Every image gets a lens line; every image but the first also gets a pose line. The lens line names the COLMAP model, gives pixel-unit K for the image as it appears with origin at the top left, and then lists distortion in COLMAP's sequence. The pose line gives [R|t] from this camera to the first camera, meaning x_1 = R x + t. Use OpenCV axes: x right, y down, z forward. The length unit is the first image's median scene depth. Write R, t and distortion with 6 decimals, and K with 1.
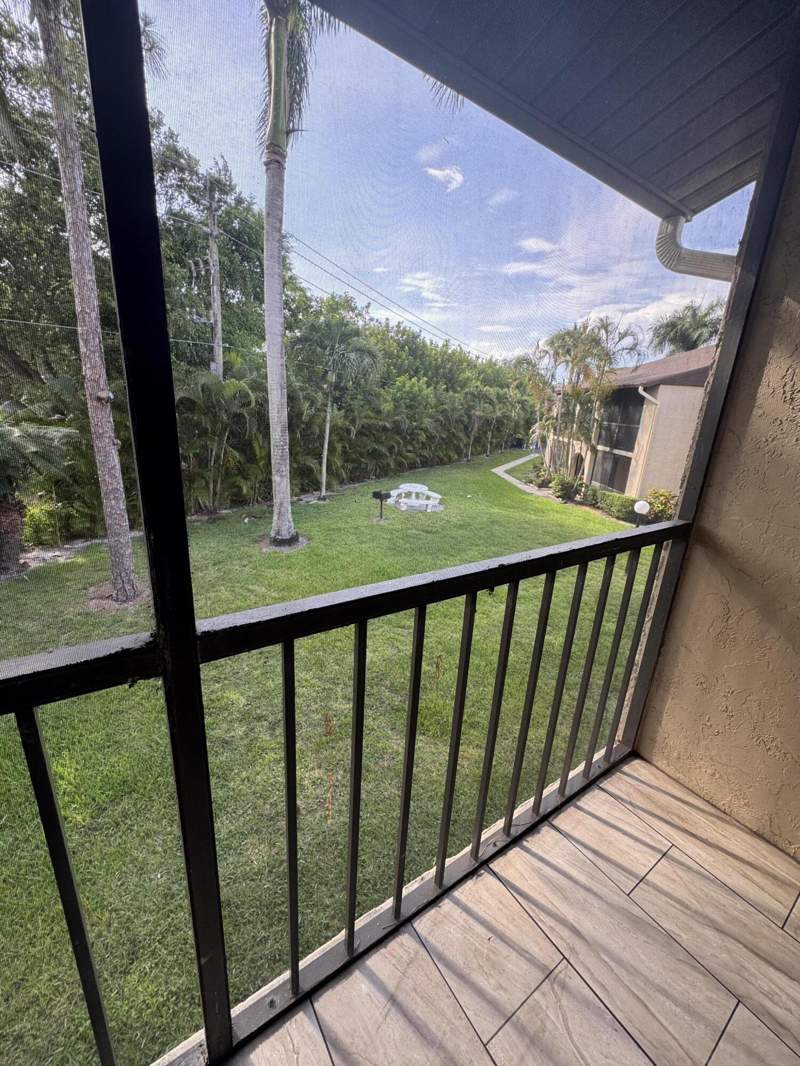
lens RADIAL K [[423.2, 0, 401.7], [0, 423.2, 533.3], [0, 0, 1]] dist [-0.006602, 0.000549]
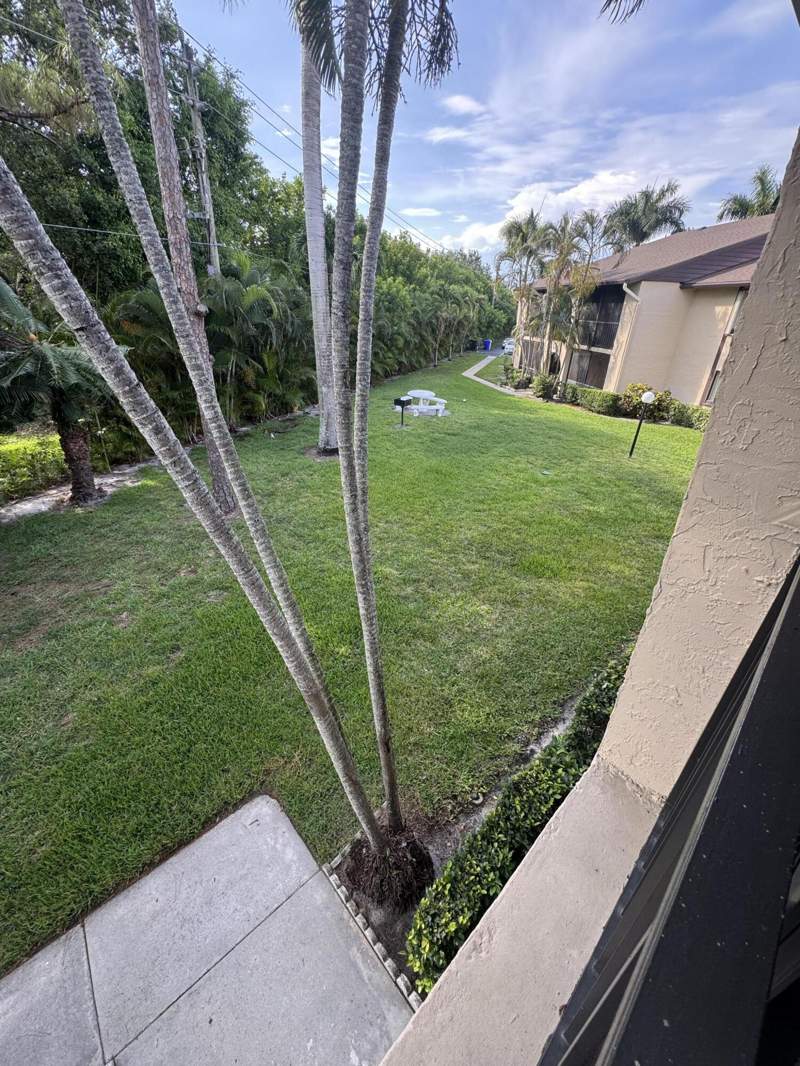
lens RADIAL K [[423.2, 0, 401.7], [0, 423.2, 533.3], [0, 0, 1]] dist [-0.006602, 0.000549]
pose [[0.986867, -0.098980, 0.127661, -0.152511], [0.071657, 0.976514, 0.203190, 0.010134], [-0.144775, -0.191374, 0.970781, -0.058748]]
